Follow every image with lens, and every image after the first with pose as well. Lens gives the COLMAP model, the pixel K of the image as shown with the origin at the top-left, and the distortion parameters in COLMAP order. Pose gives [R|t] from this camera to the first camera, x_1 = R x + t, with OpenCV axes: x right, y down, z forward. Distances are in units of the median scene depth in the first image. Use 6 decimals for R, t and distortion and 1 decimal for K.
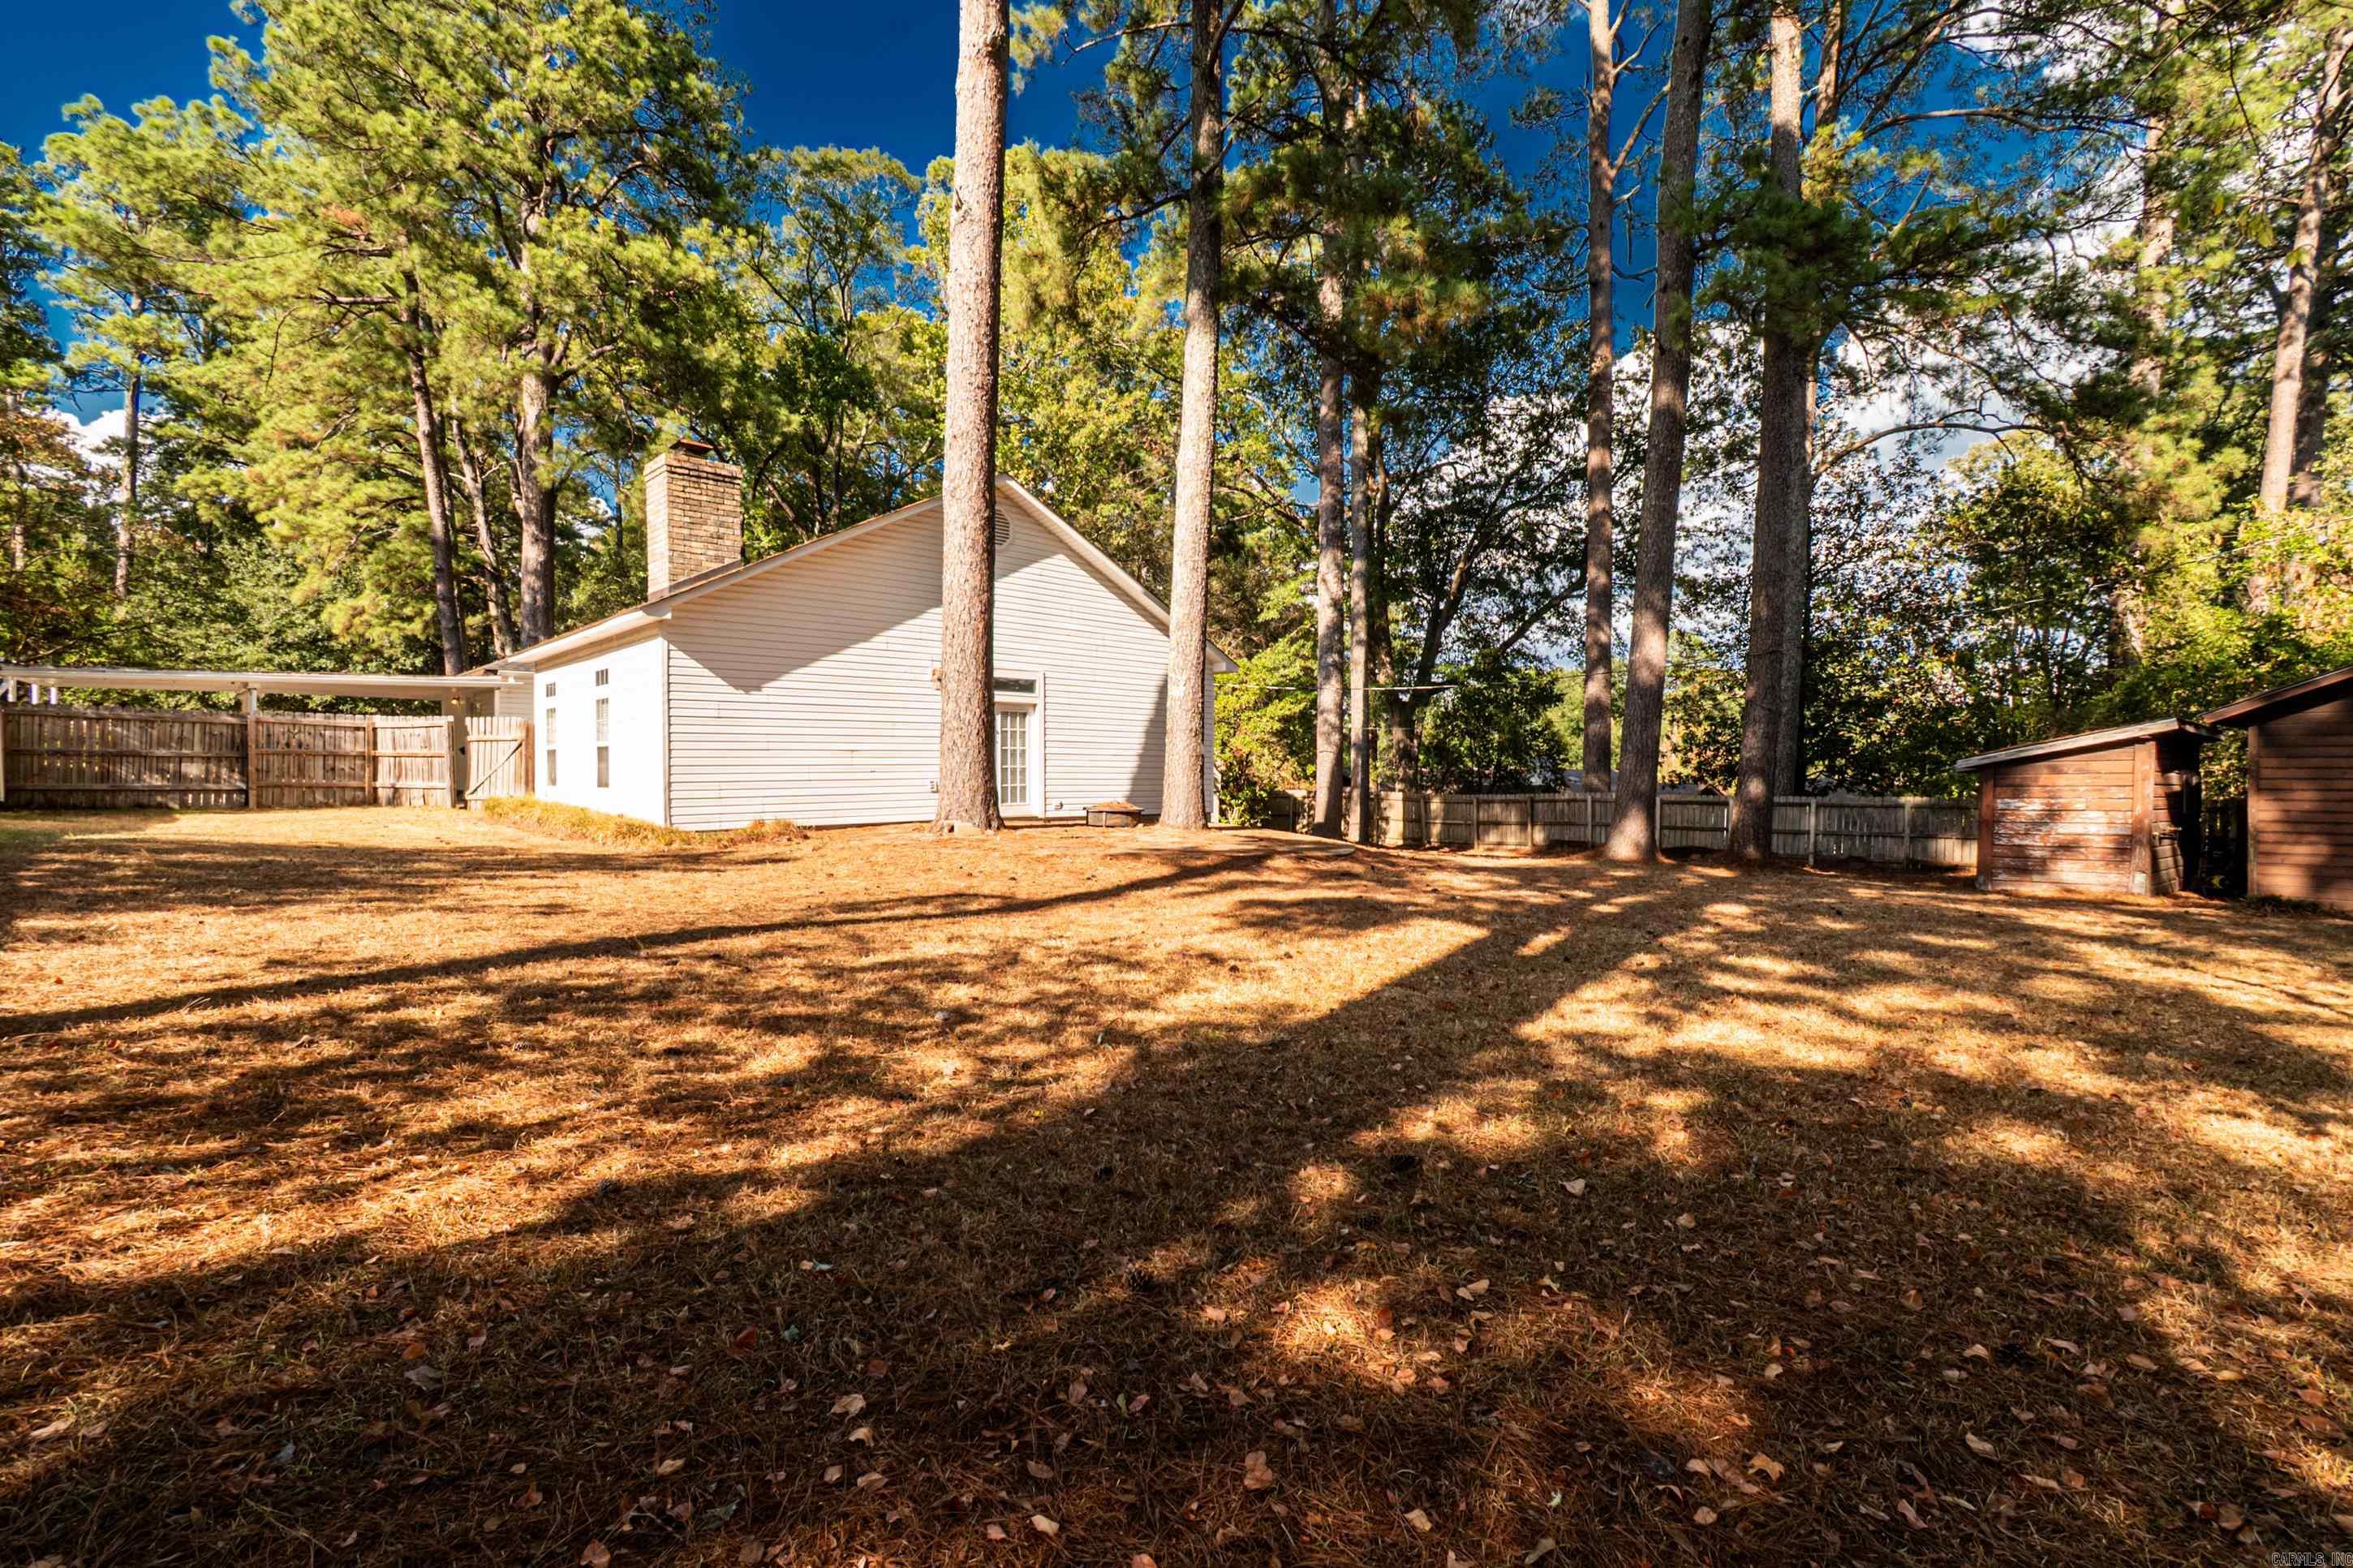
lens RADIAL K [[1038.3, 0, 1176.5], [0, 1038.3, 784.0], [0, 0, 1]] dist [-0.000816, -0.000046]
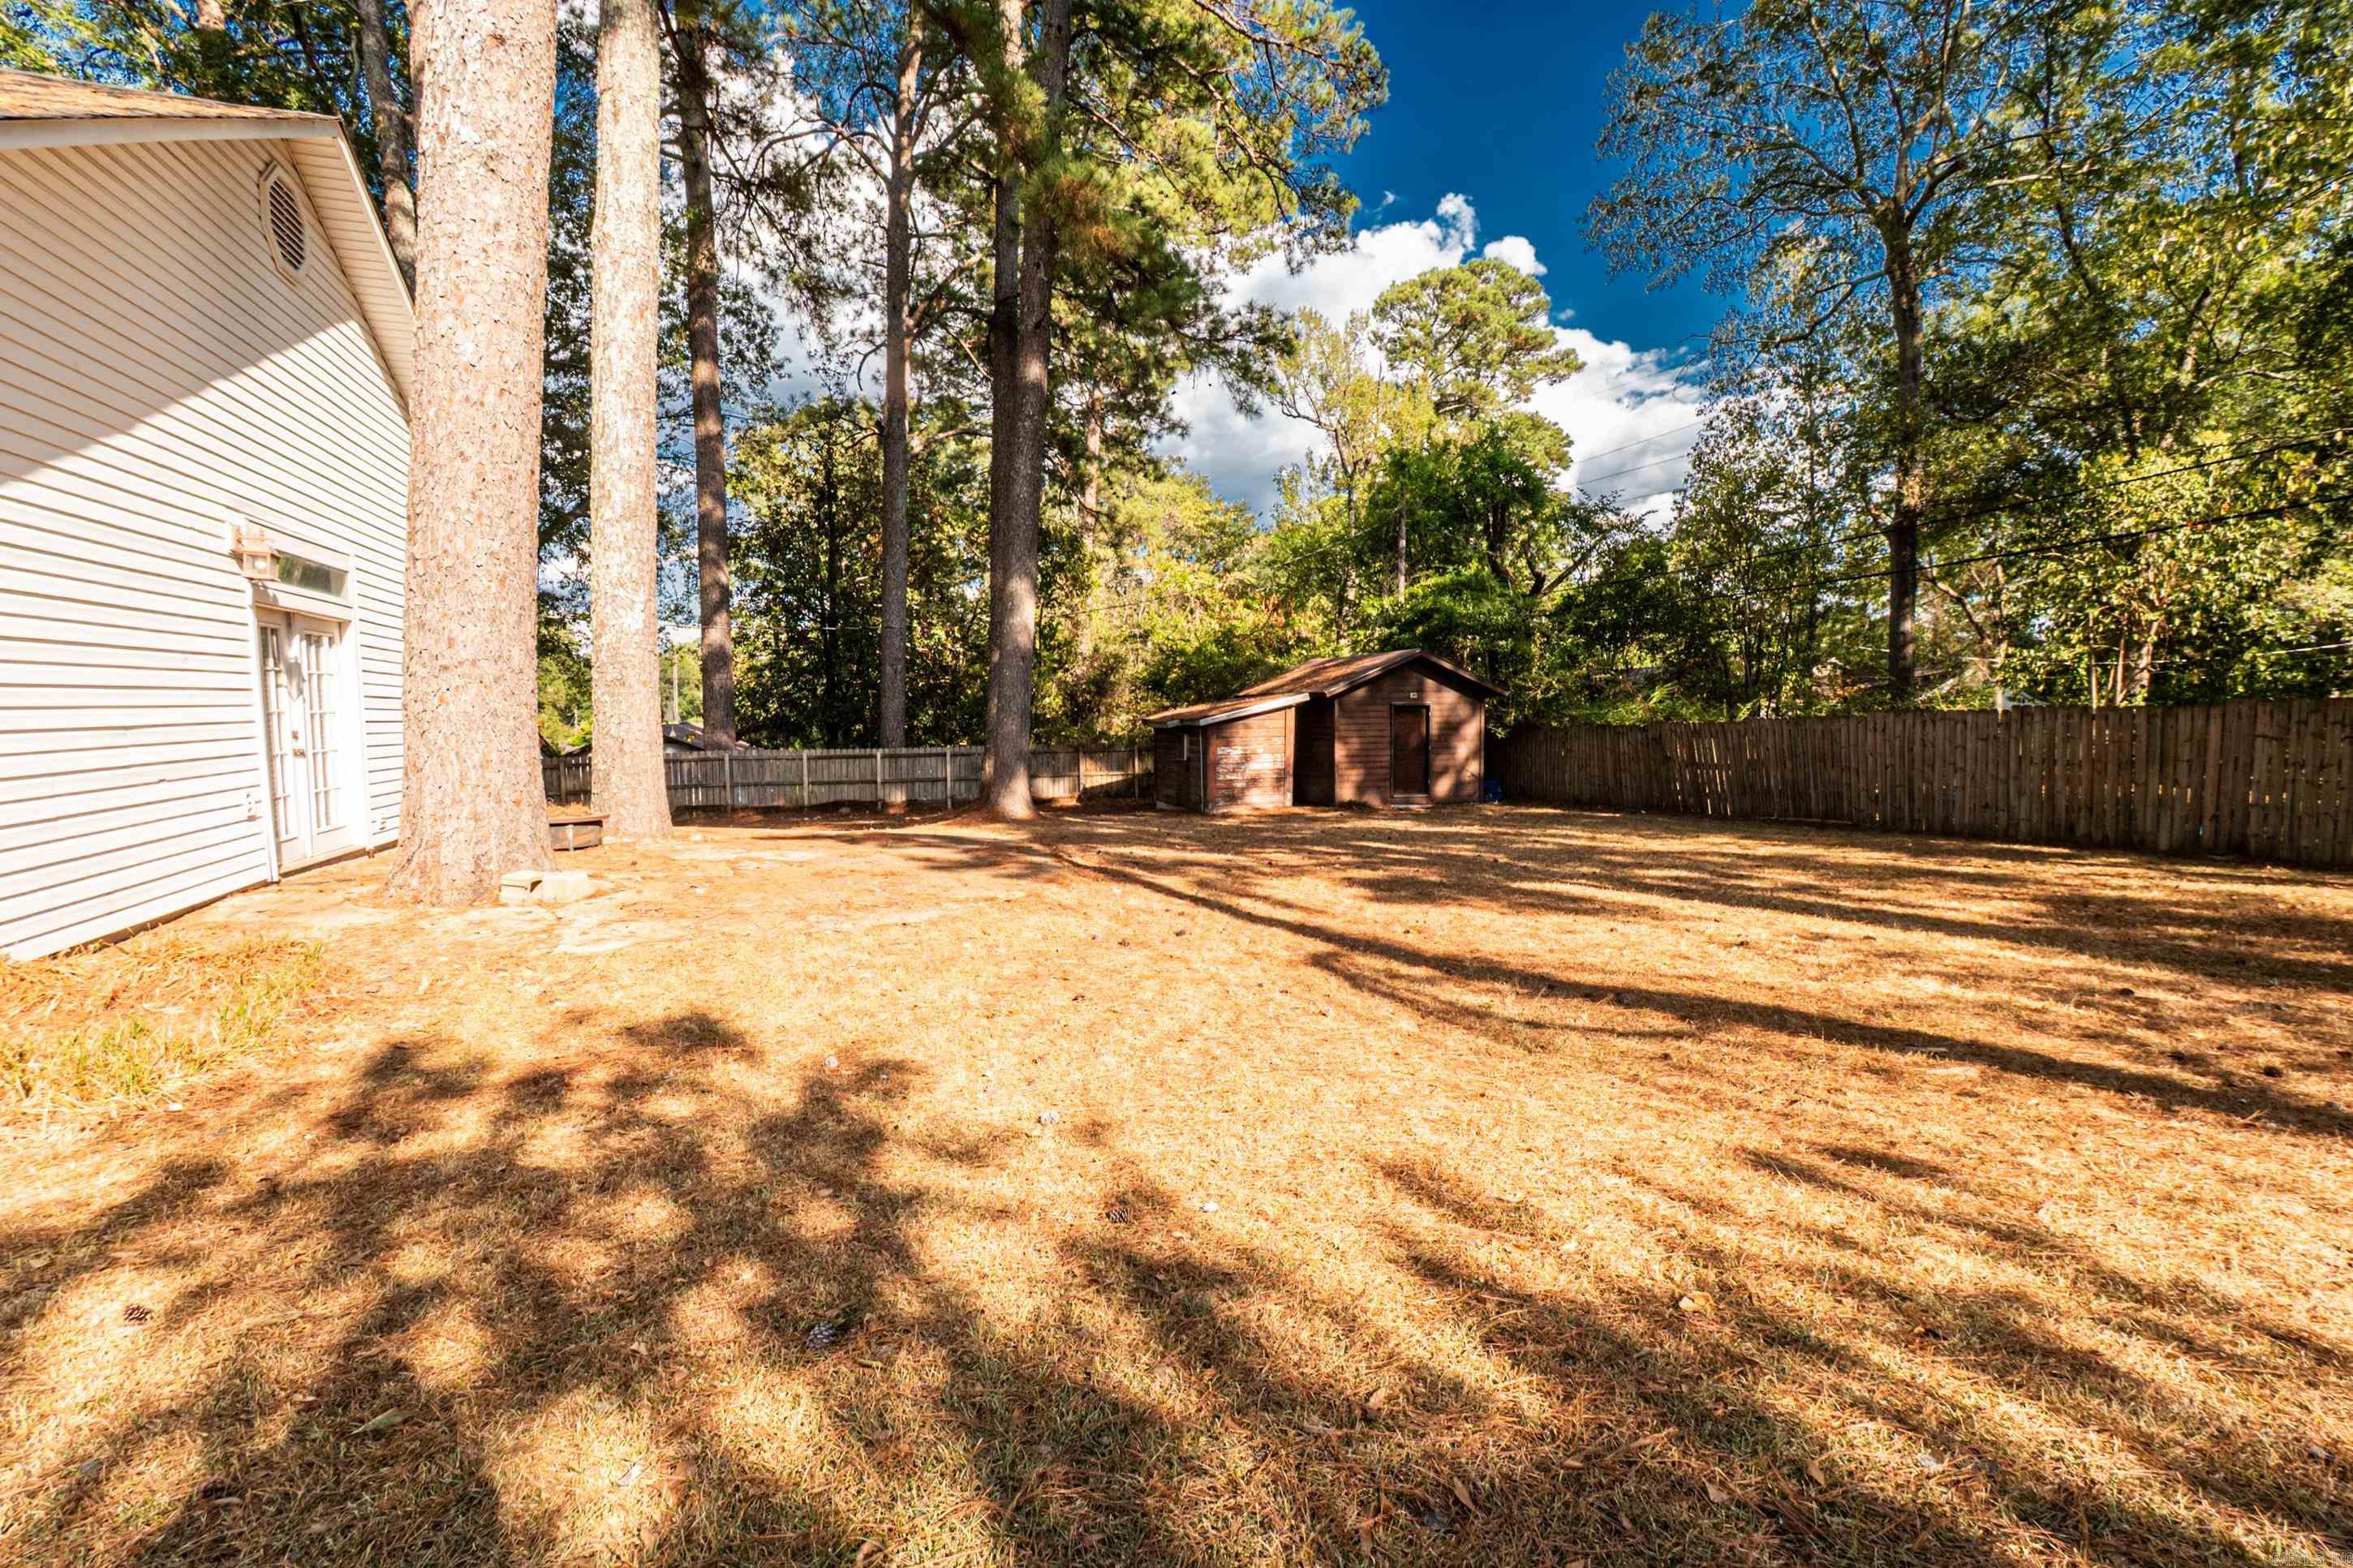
lens RADIAL K [[1038.3, 0, 1176.5], [0, 1038.3, 784.0], [0, 0, 1]] dist [-0.000816, -0.000046]
pose [[0.387431, -0.066542, 0.919494, -0.527657], [0.014476, 0.997708, 0.066103, -0.031628], [-0.921785, -0.012299, 0.387506, 0.527908]]
